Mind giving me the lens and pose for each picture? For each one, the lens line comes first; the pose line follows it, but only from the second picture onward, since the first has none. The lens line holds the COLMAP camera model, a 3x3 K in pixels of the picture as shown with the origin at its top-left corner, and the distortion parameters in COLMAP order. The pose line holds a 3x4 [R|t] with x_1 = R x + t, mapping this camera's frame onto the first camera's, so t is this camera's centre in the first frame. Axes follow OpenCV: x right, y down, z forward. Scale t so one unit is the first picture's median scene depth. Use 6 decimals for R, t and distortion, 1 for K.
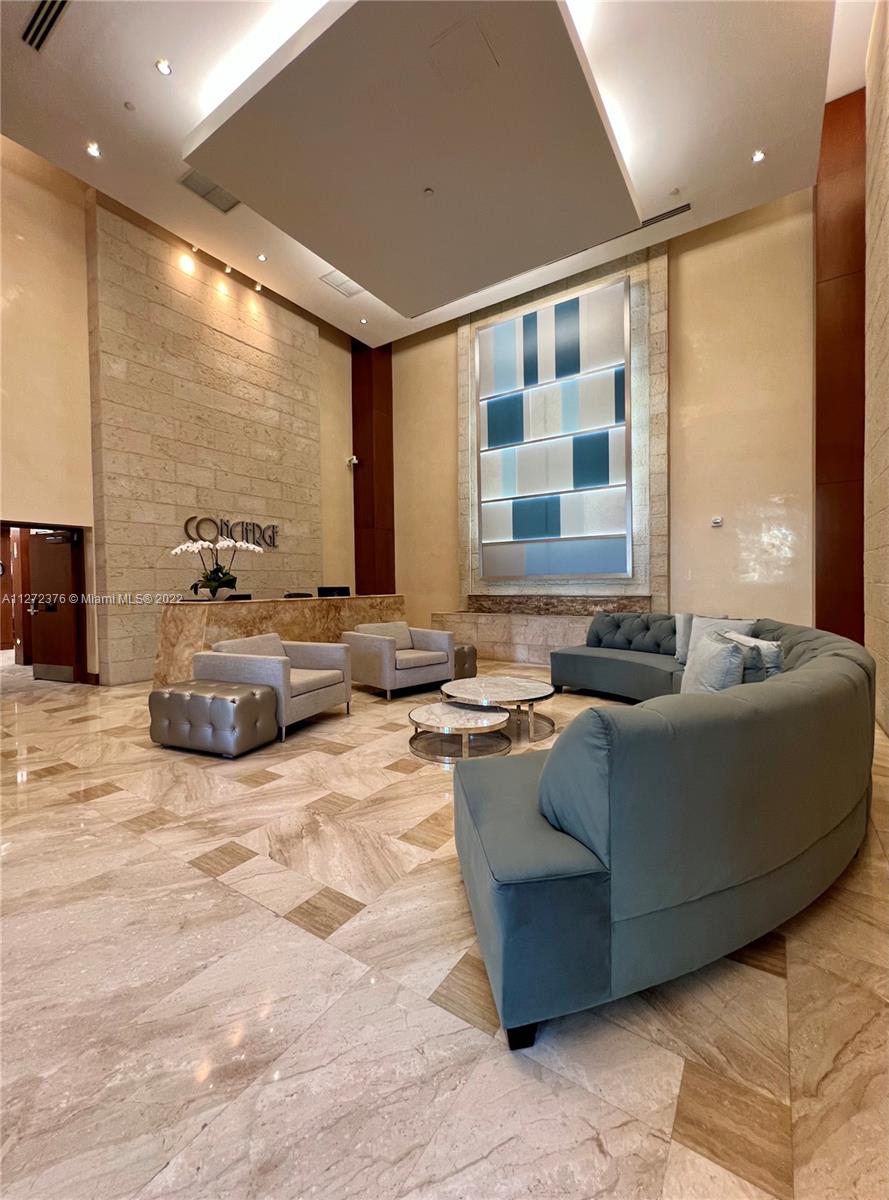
lens RADIAL K [[486.7, 0, 442.8], [0, 486.7, 589.8], [0, 0, 1]] dist [0.002662, -0.000488]
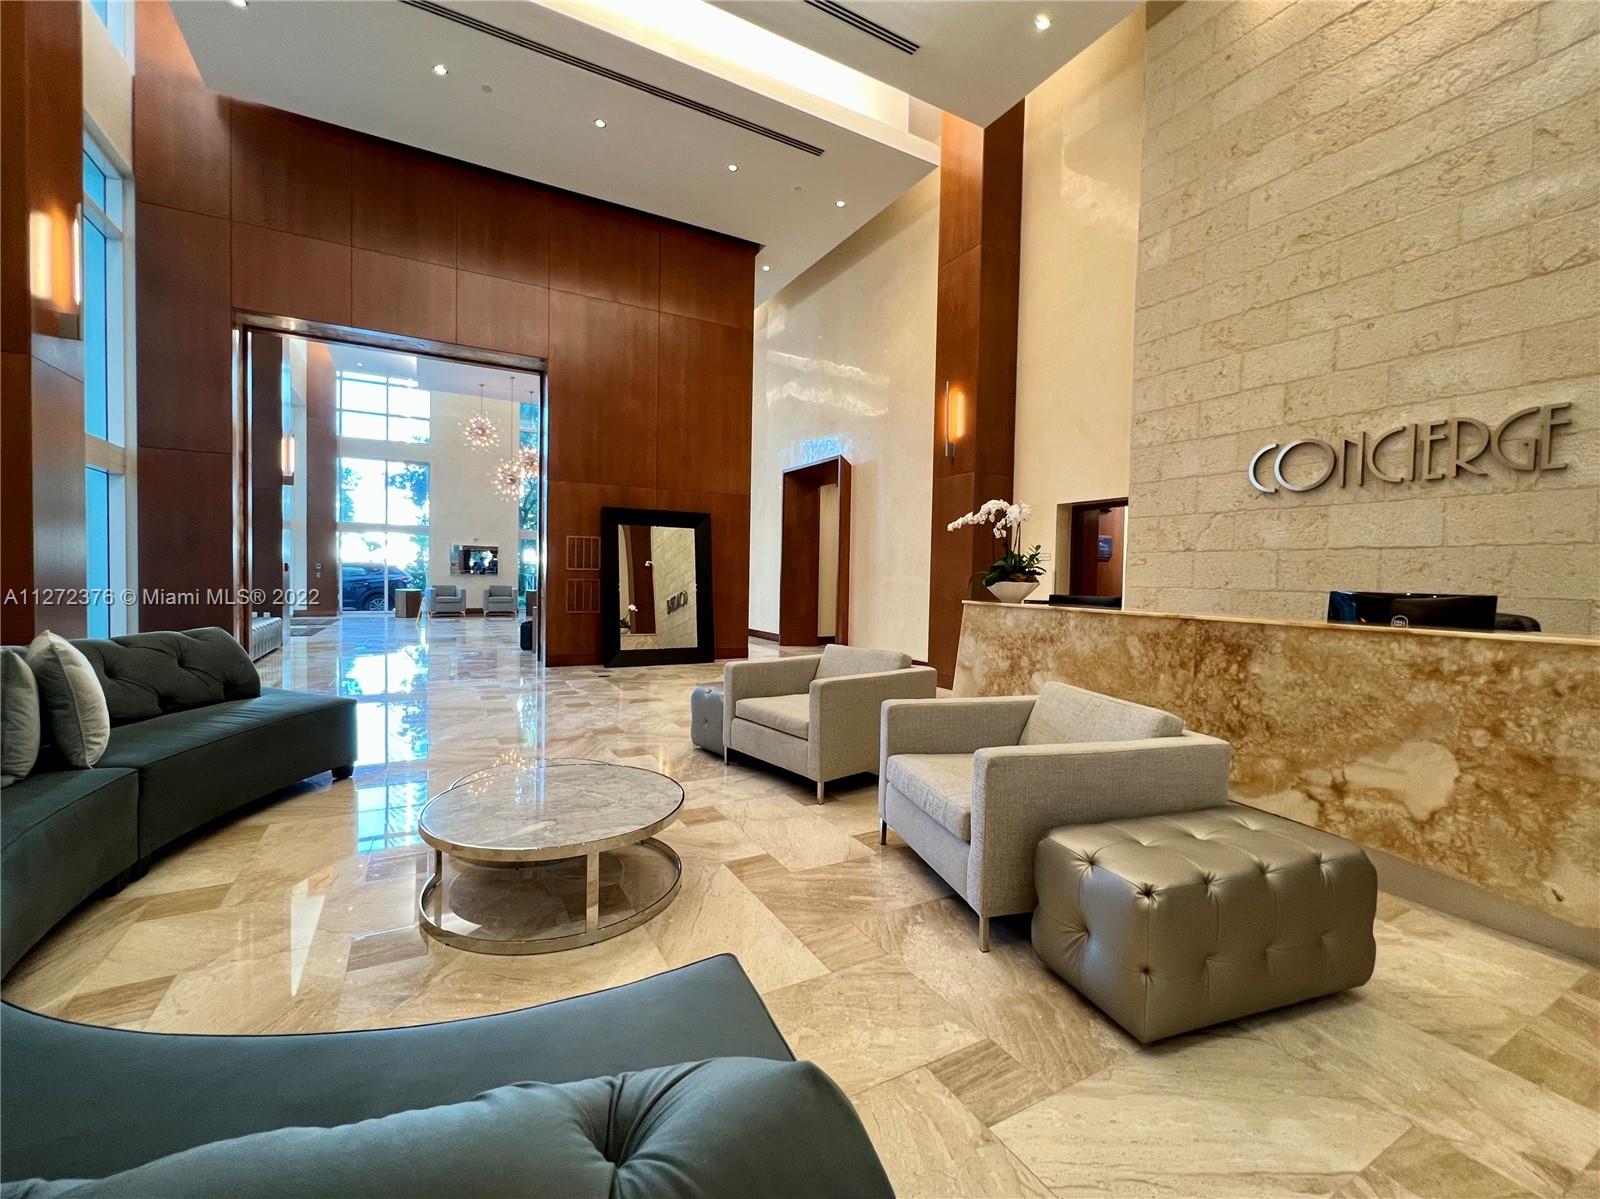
lens RADIAL K [[649.0, 0, 788.2], [0, 649.0, 594.9], [0, 0, 1]] dist [0.002662, -0.000488]
pose [[-0.446214, 0.035296, -0.894230, 0.349290], [-0.022888, 0.998445, 0.050830, -0.018912], [0.894634, 0.043148, -0.444712, 0.917080]]
